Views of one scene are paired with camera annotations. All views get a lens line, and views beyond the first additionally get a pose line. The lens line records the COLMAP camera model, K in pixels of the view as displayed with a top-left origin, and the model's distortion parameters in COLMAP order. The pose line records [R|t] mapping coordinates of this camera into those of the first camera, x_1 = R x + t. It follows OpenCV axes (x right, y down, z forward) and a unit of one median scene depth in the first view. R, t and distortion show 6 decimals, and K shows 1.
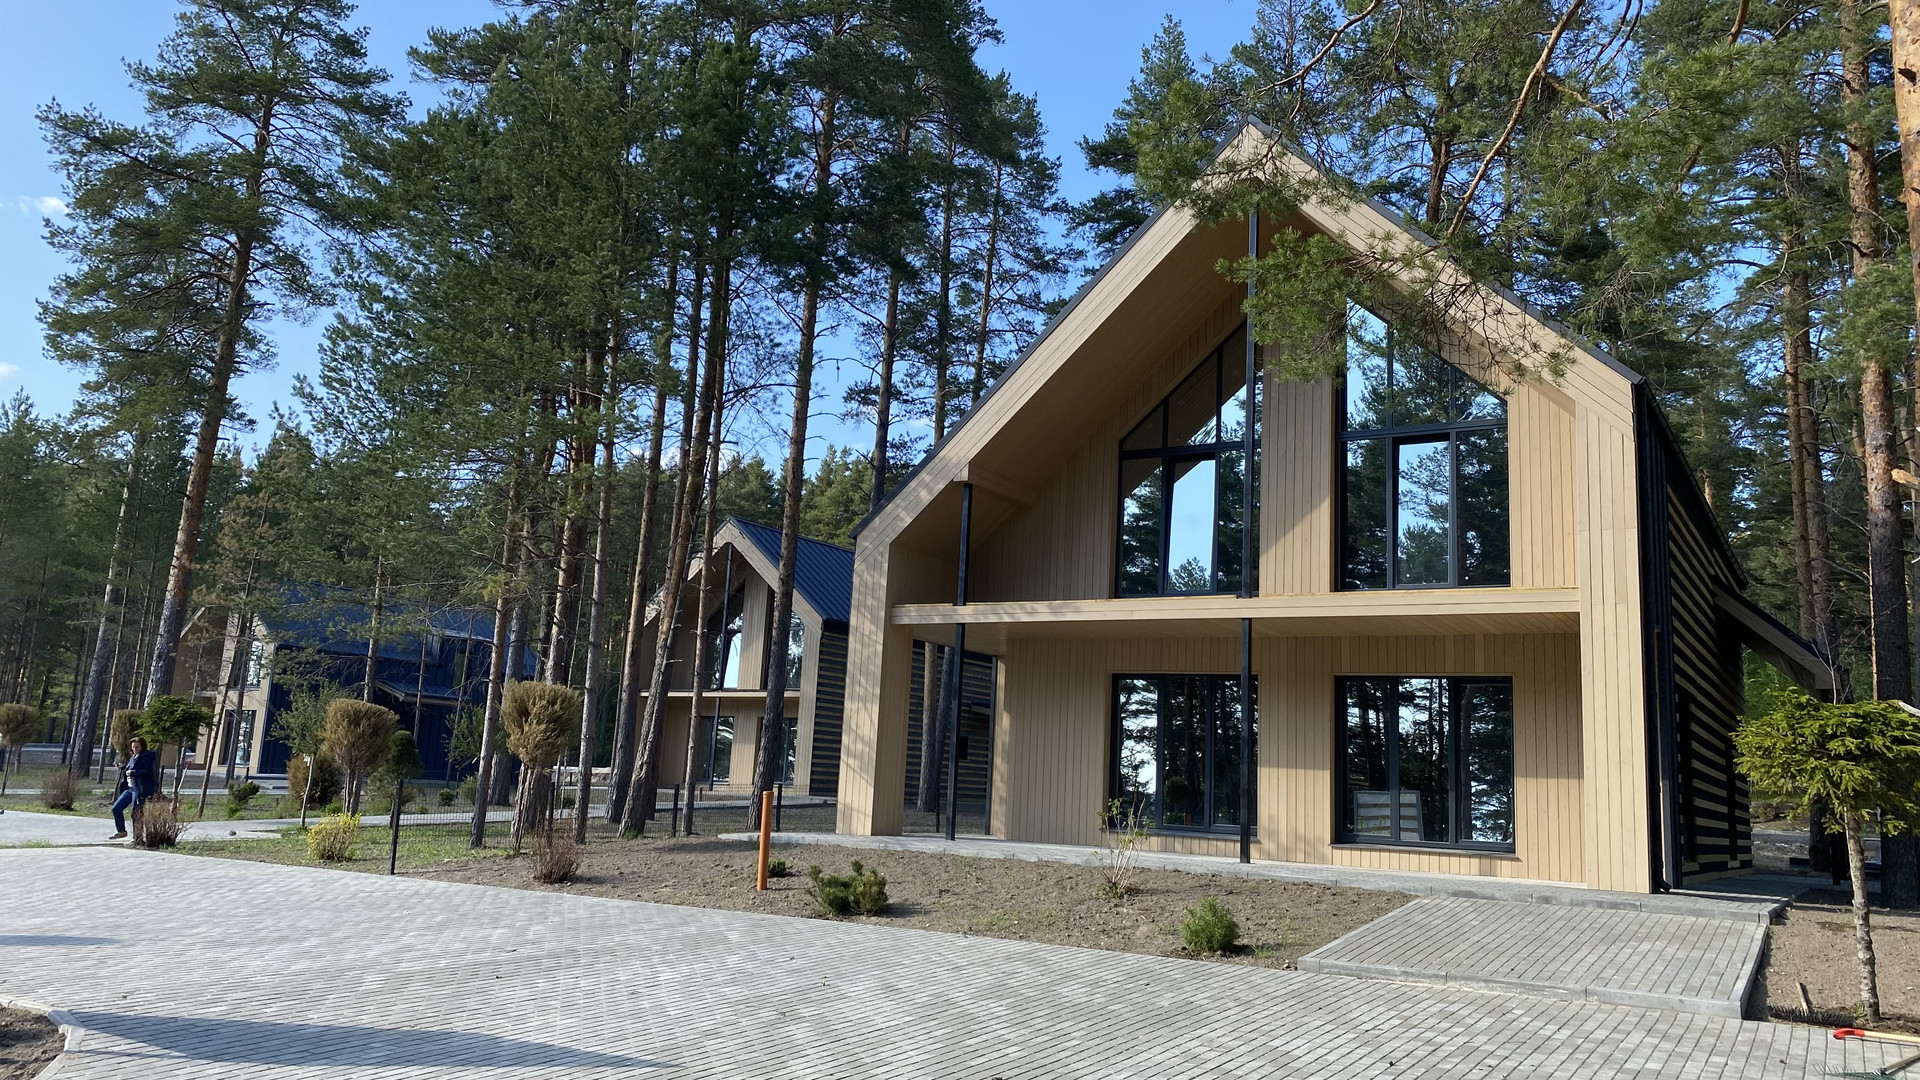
lens RADIAL K [[1497.8, 0, 962.0], [0, 1497.8, 530.1], [0, 0, 1]] dist [0.006337, -0.004889]
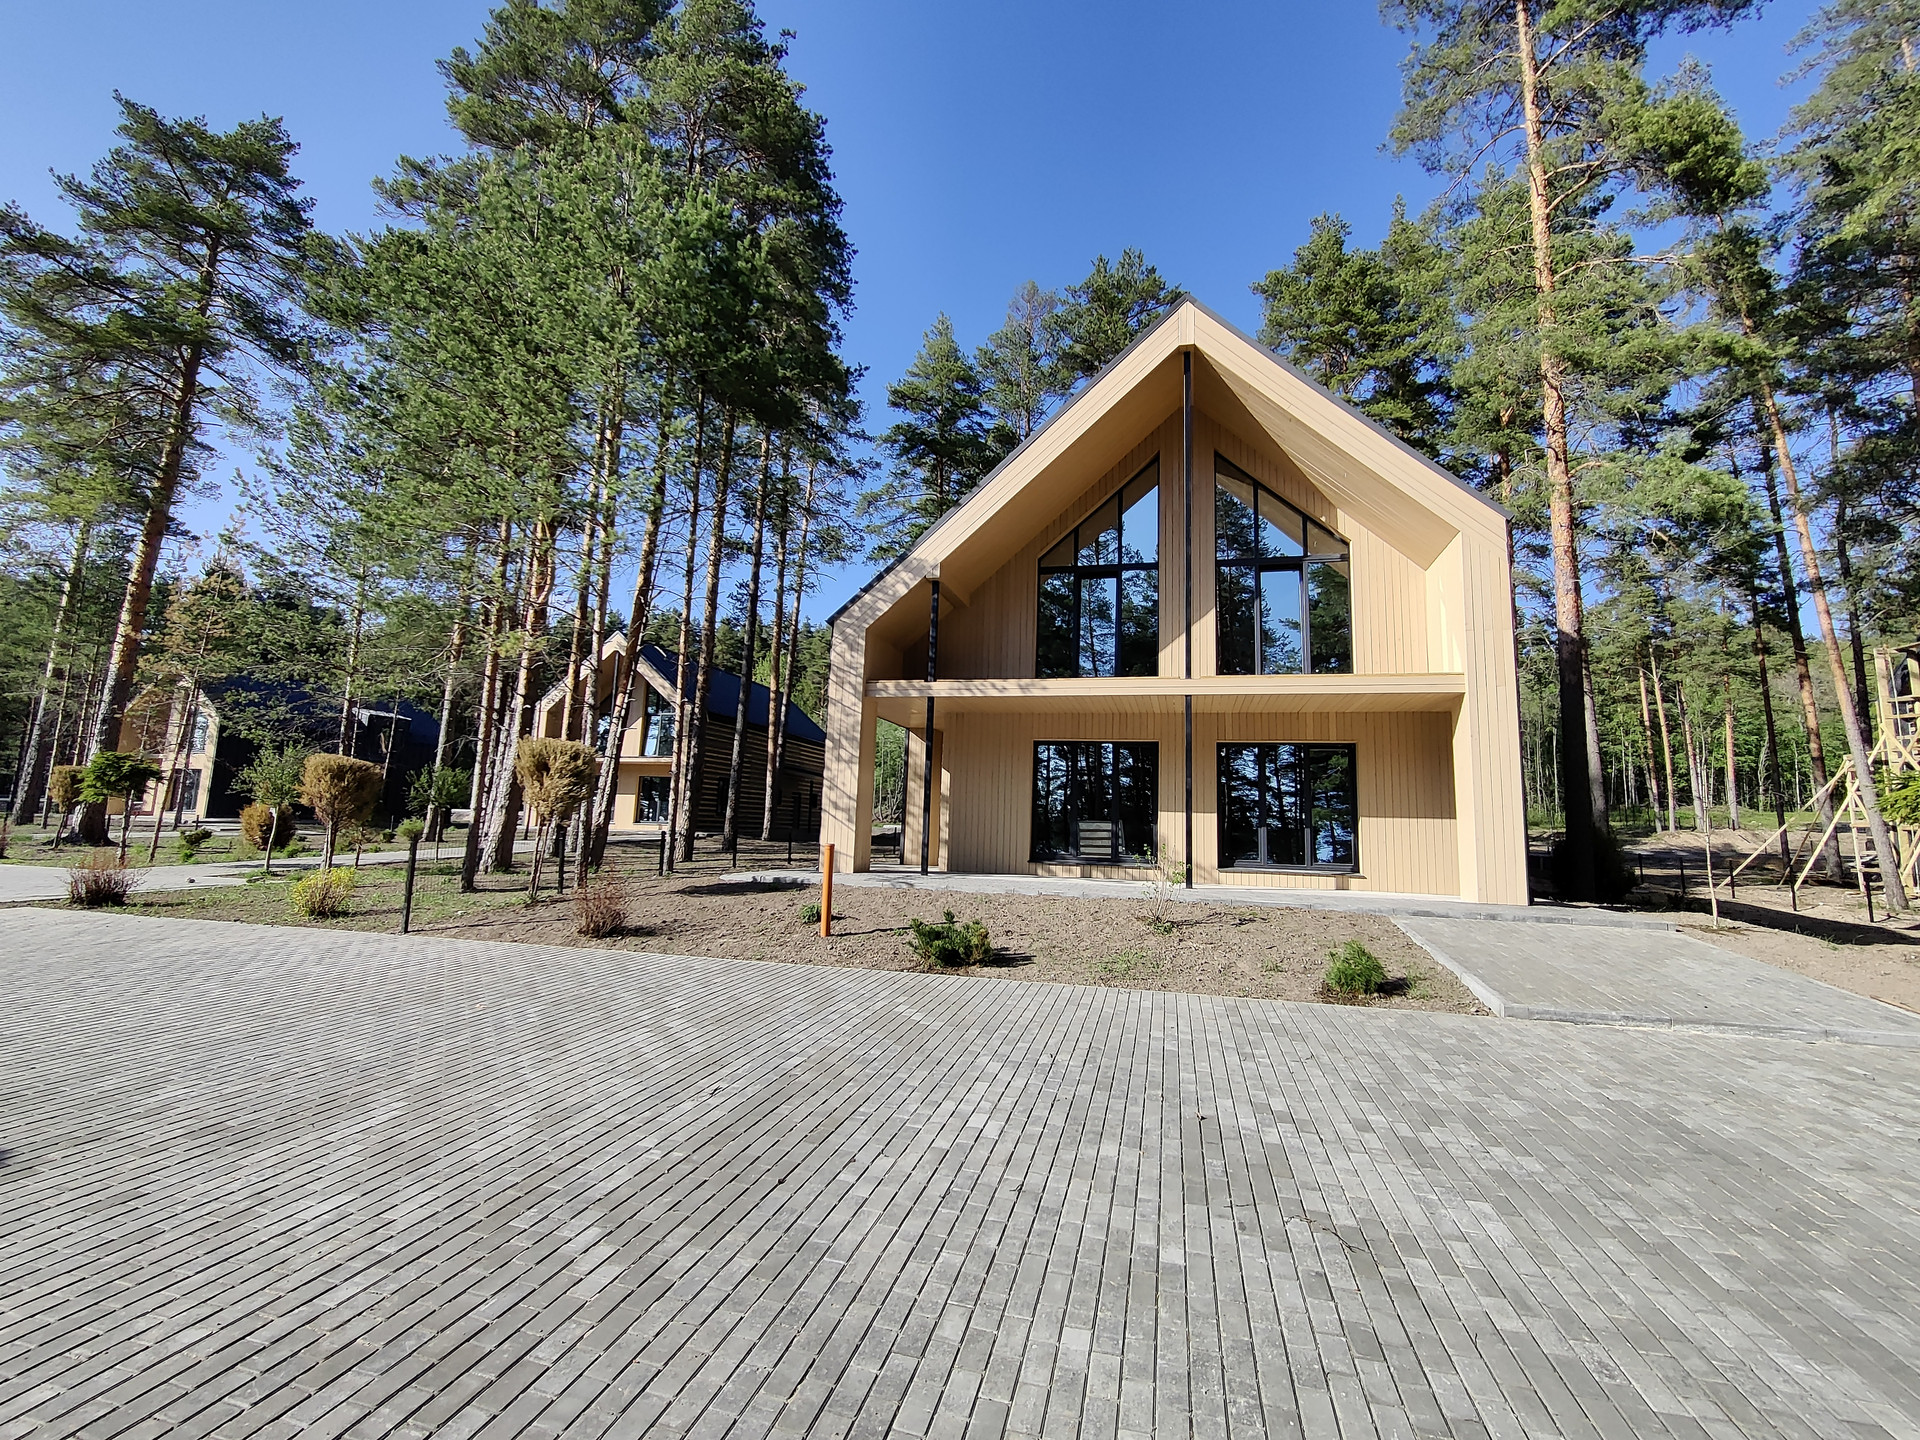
lens RADIAL K [[815.6, 0, 943.7], [0, 815.6, 724.1], [0, 0, 1]] dist [-0.000303, 0.000242]
pose [[0.952993, 0.020579, 0.302292, -0.127042], [-0.038820, 0.997761, 0.054460, 0.032110], [-0.300494, -0.063635, 0.951659, 0.243271]]
